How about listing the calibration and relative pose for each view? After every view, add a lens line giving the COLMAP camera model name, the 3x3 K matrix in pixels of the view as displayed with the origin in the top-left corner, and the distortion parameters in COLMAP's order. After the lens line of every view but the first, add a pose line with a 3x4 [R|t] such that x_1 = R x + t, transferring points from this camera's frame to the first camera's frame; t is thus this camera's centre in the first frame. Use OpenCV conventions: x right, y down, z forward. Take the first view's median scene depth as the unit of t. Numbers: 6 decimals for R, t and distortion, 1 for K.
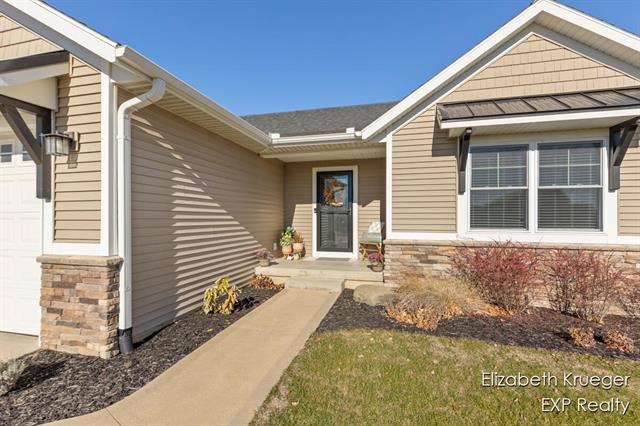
lens RADIAL K [[289.2, 0, 321.1], [0, 289.2, 219.1], [0, 0, 1]] dist [0.001806, 0.000189]
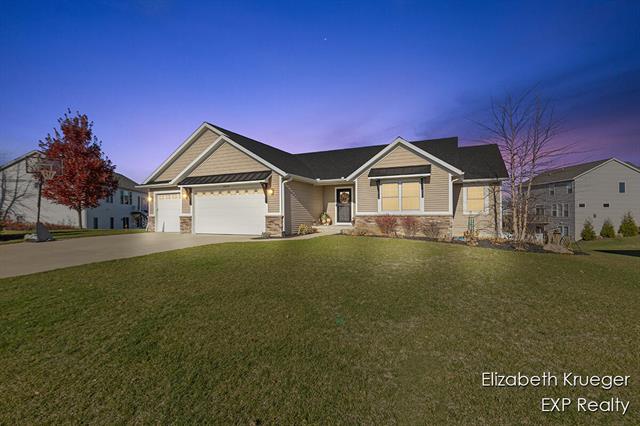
lens RADIAL K [[289.2, 0, 321.1], [0, 289.2, 219.1], [0, 0, 1]] dist [0.001806, 0.000189]
pose [[0.982482, -0.003780, -0.186320, 0.448016], [0.005536, 0.999945, 0.008906, 0.091732], [0.186276, -0.009781, 0.982449, -2.028183]]
